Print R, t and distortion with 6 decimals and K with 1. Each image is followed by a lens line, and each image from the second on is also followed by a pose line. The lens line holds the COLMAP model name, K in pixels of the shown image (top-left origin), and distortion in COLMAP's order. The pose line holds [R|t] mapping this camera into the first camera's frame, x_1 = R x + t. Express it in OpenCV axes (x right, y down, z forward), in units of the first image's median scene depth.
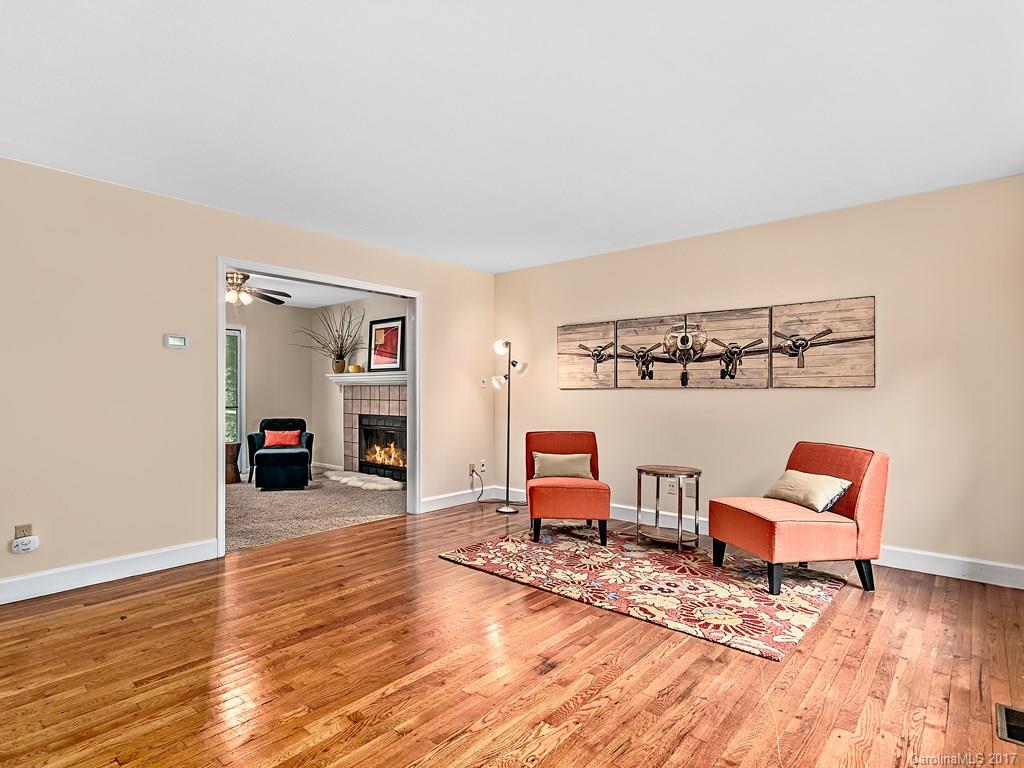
lens RADIAL K [[554.8, 0, 511.4], [0, 554.8, 385.0], [0, 0, 1]] dist [0.000383, -0.000207]
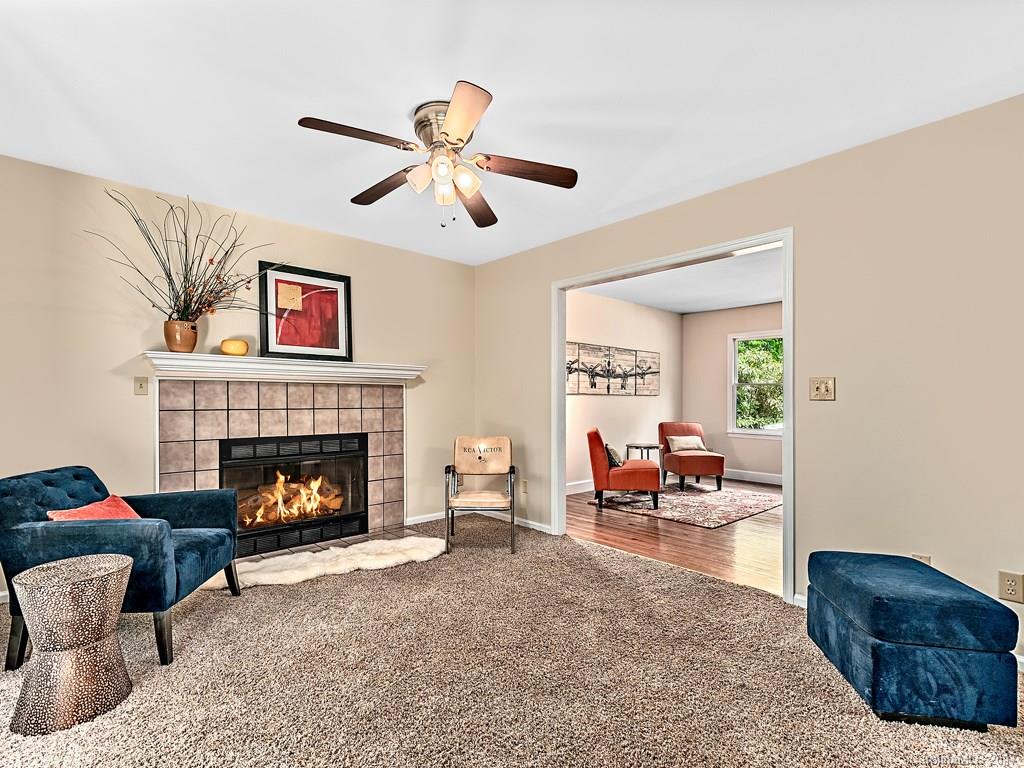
lens RADIAL K [[483.6, 0, 511.1], [0, 483.6, 395.0], [0, 0, 1]] dist [-0.000758, 0.000076]
pose [[0.127042, -0.000437, 0.991897, -1.063258], [-0.024267, 0.999699, 0.003549, 0.008746], [-0.991600, -0.024522, 0.126993, 1.097156]]
